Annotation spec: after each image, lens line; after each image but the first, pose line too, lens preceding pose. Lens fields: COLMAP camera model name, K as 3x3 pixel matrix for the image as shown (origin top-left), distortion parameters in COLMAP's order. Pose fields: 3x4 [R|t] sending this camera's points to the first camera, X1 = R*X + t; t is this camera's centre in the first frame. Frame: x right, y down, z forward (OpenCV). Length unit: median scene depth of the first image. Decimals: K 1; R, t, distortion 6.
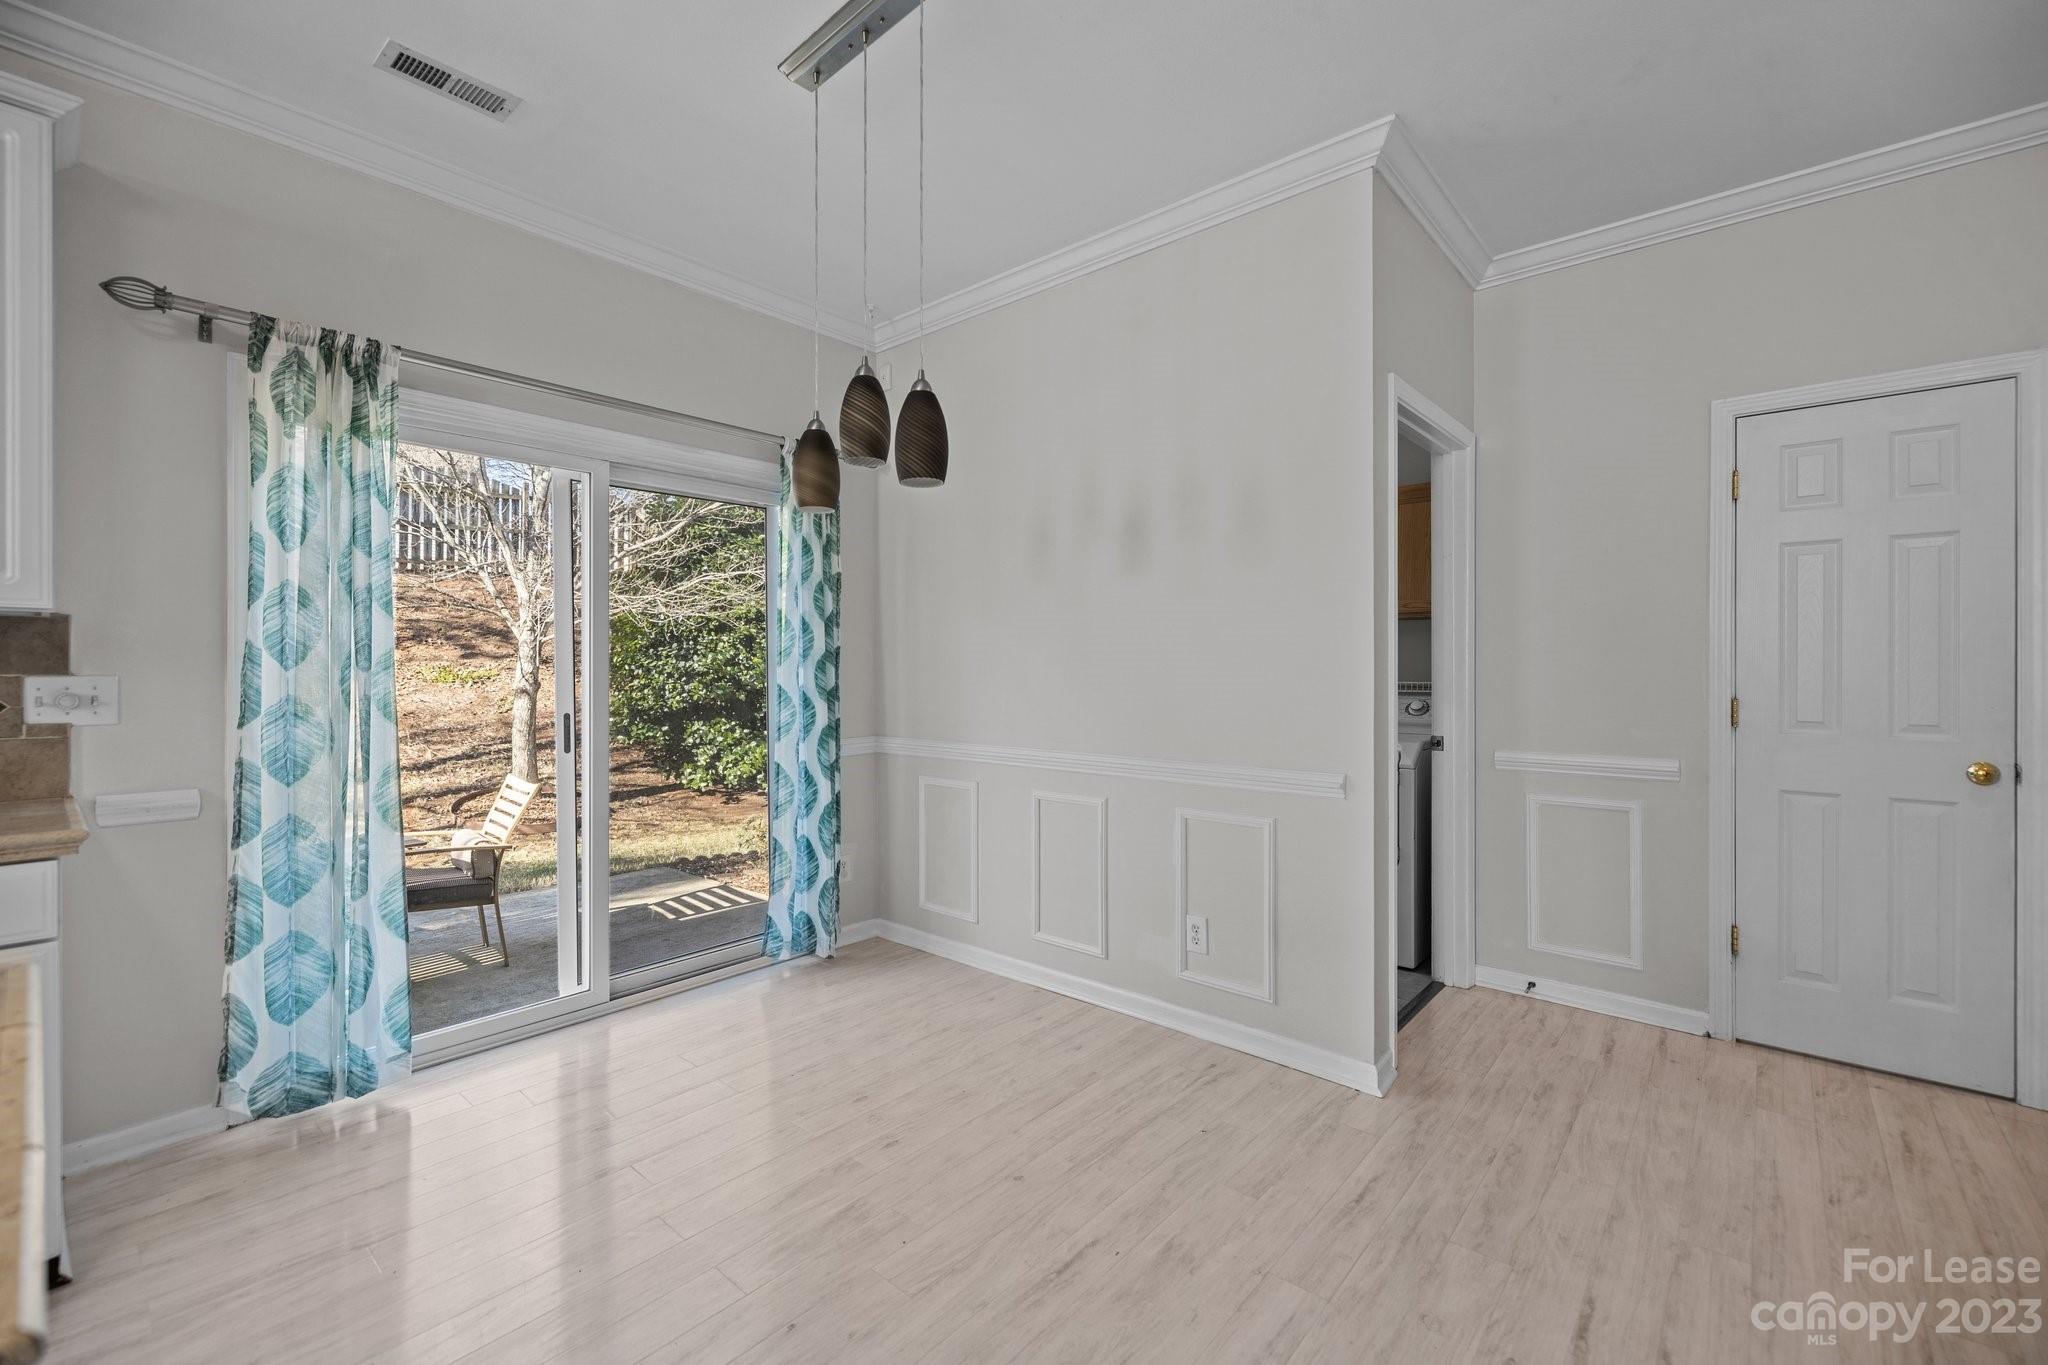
lens RADIAL K [[865.4, 0, 1019.8], [0, 865.4, 669.1], [0, 0, 1]] dist [-0.000164, -0.000276]
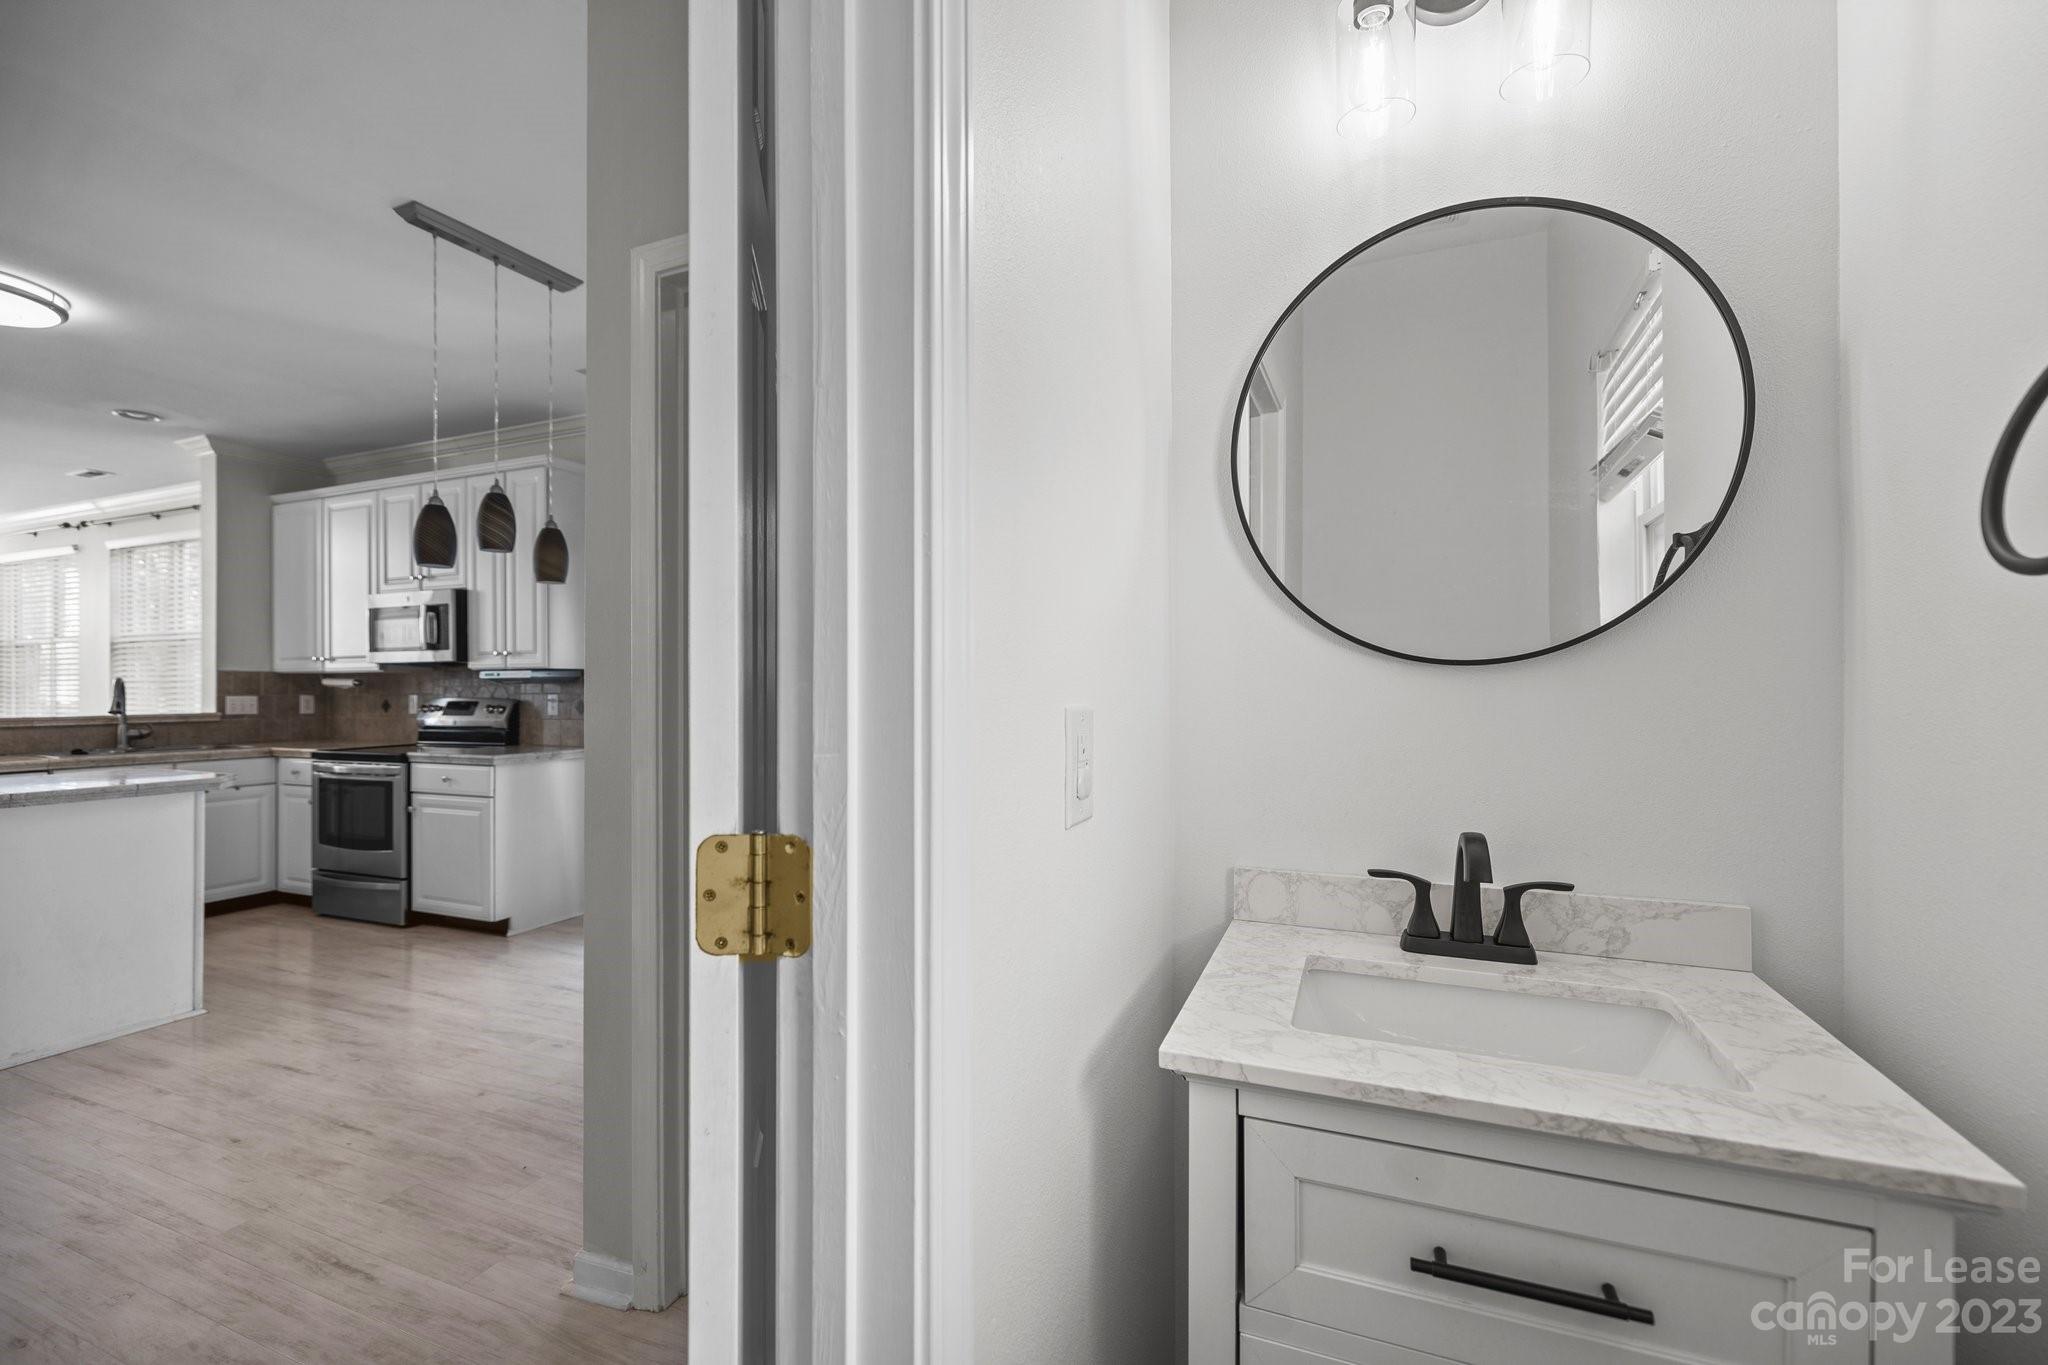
lens RADIAL K [[861.1, 0, 1024.0], [0, 861.1, 682.5], [0, 0, 1]] dist [0.000337, -0.000041]
pose [[0.317415, -0.008581, -0.948248, 1.244656], [0.003708, 0.999963, -0.007807, -0.001260], [0.948279, -0.001038, 0.317435, 1.160883]]
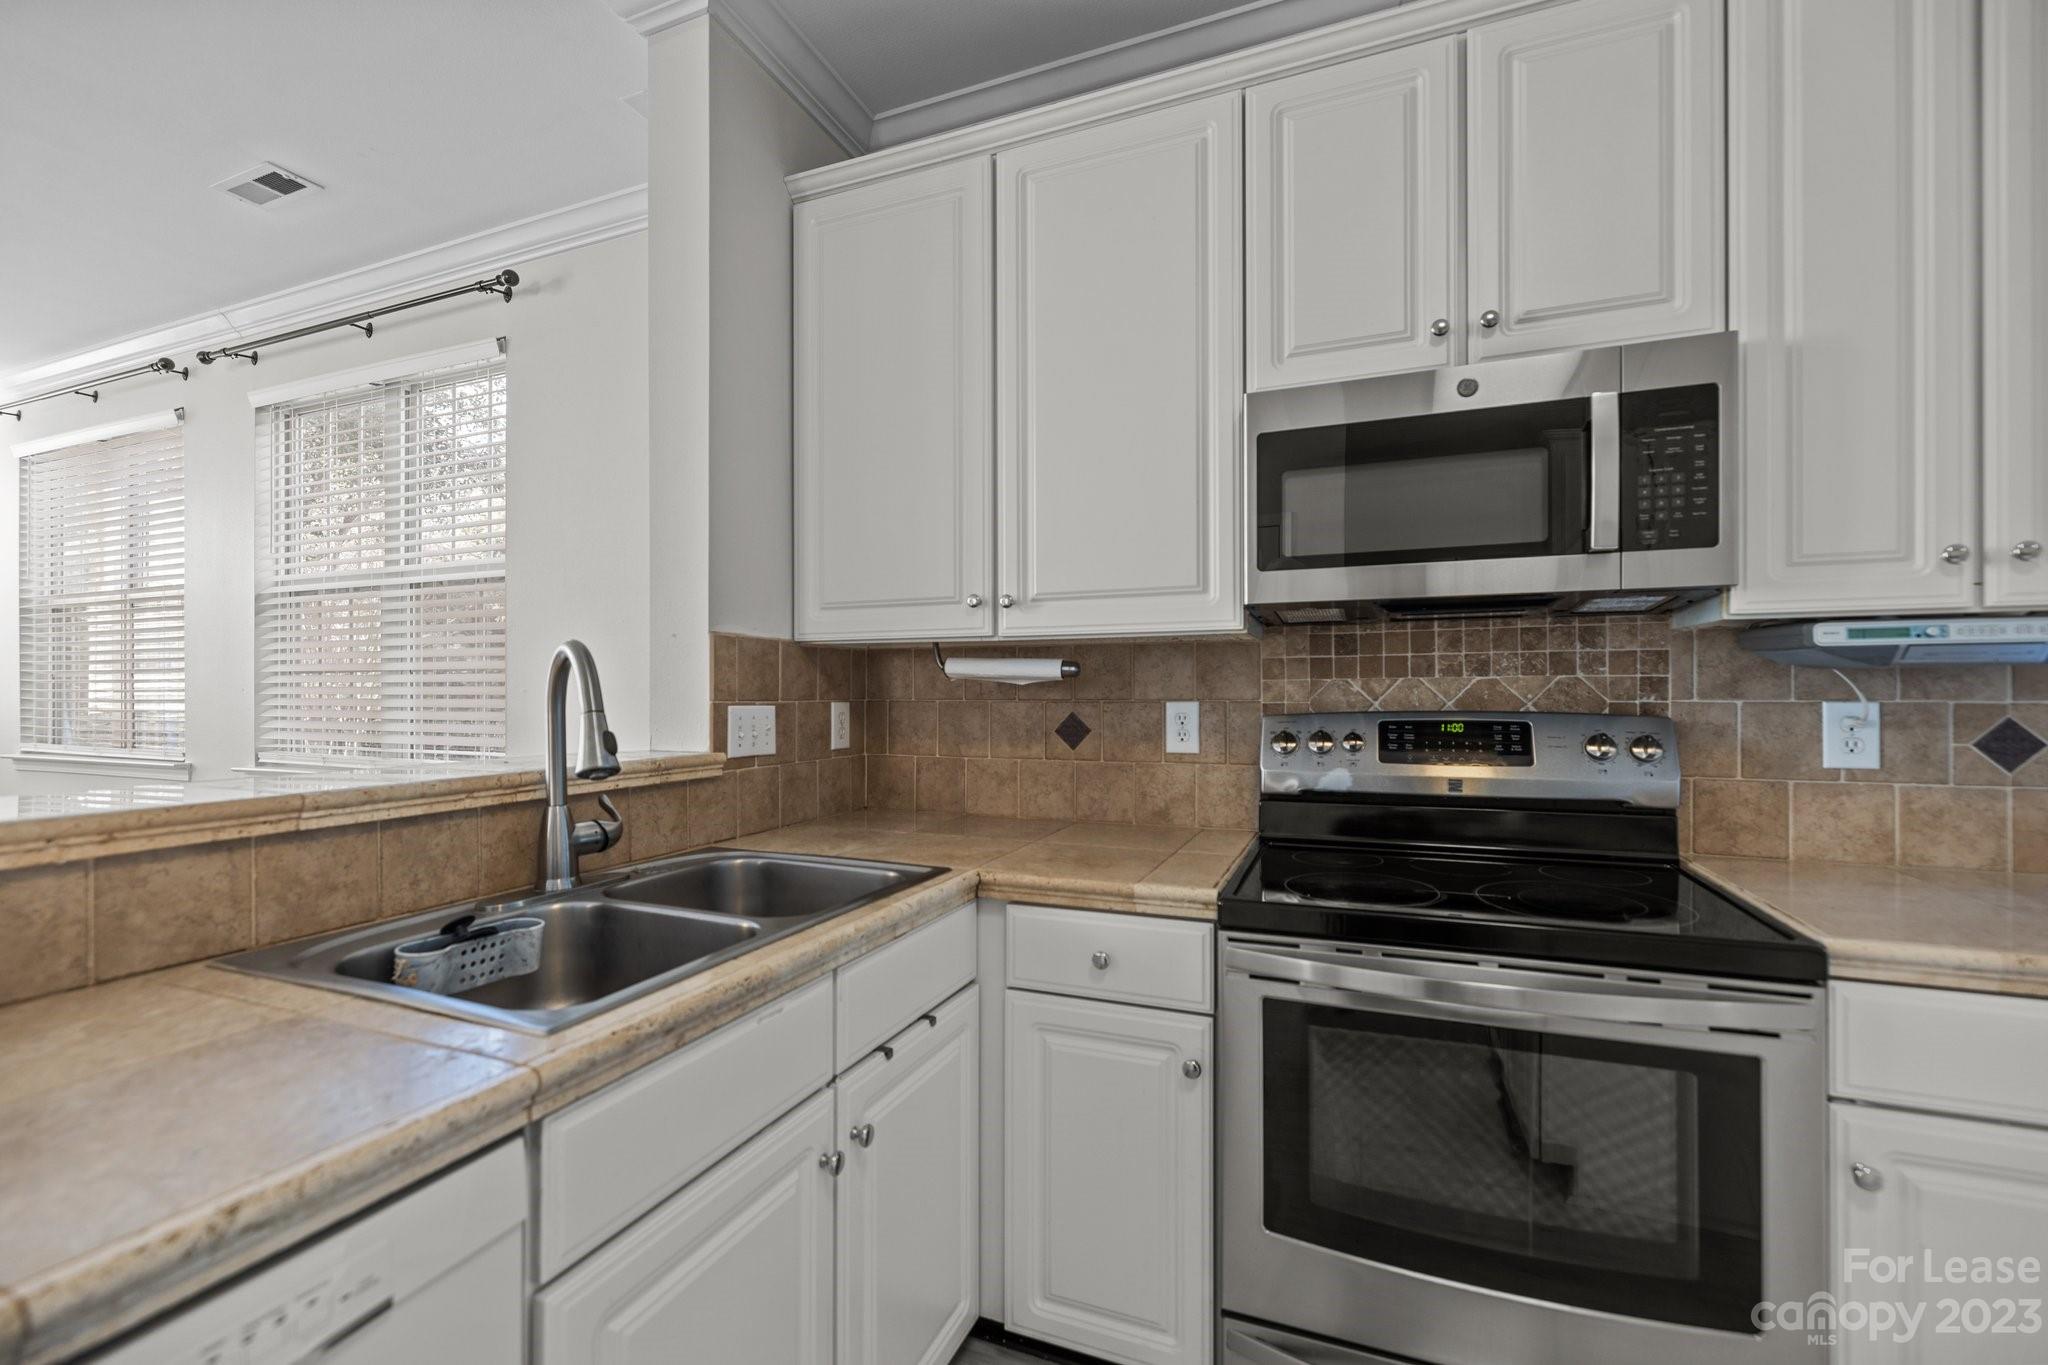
lens RADIAL K [[870.7, 0, 1024.0], [0, 870.7, 682.5], [0, 0, 1]] dist [0.001673, 0.000495]
pose [[0.322522, -0.011918, -0.946487, -0.624995], [0.002085, 0.999927, -0.011881, -0.001846], [0.946560, 0.001858, 0.322524, -0.053774]]
